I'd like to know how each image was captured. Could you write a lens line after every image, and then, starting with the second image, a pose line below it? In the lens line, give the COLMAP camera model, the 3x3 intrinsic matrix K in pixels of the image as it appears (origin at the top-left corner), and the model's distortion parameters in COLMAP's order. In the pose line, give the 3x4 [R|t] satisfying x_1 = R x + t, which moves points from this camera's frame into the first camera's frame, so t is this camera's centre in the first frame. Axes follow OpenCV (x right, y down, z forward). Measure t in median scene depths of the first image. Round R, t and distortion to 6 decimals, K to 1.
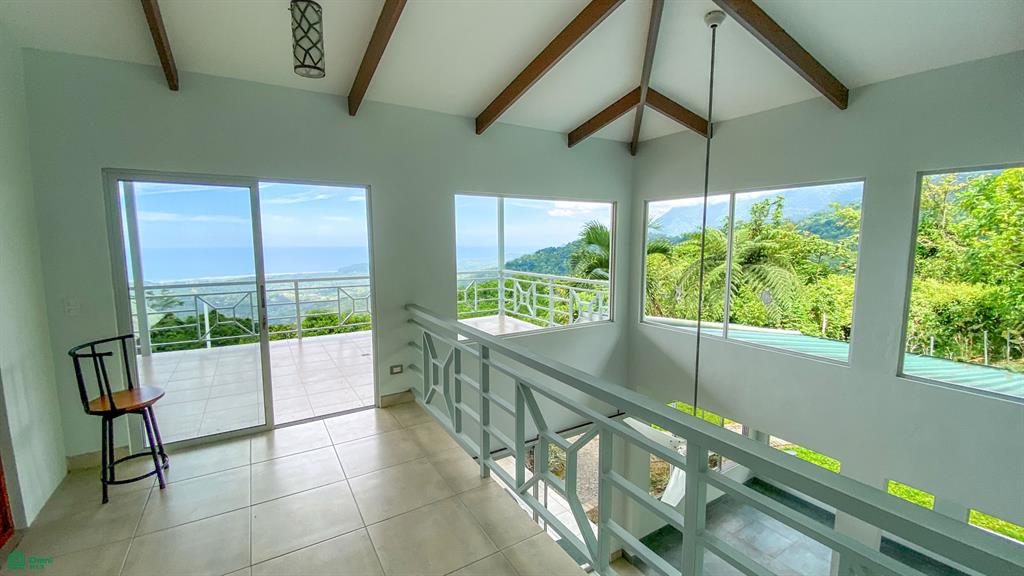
lens RADIAL K [[411.4, 0, 519.8], [0, 411.4, 291.8], [0, 0, 1]] dist [0.032071, -0.030676]
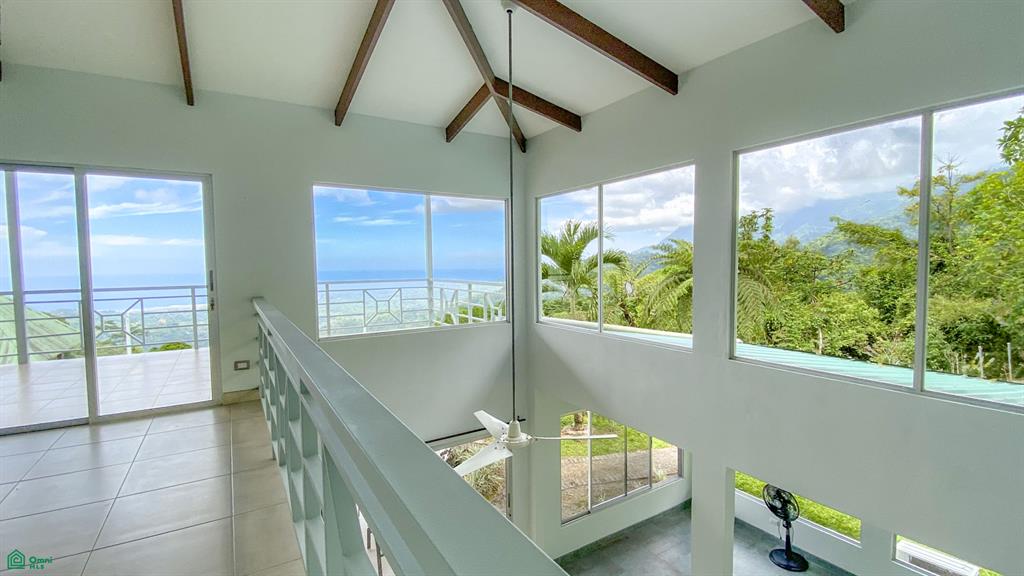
lens RADIAL K [[441.8, 0, 517.5], [0, 441.8, 290.0], [0, 0, 1]] dist [0.050214, -0.041295]
pose [[0.999948, -0.008405, 0.005826, 0.199910], [0.008744, 0.998105, -0.060904, 0.049674], [-0.005303, 0.060952, 0.998127, -0.028614]]
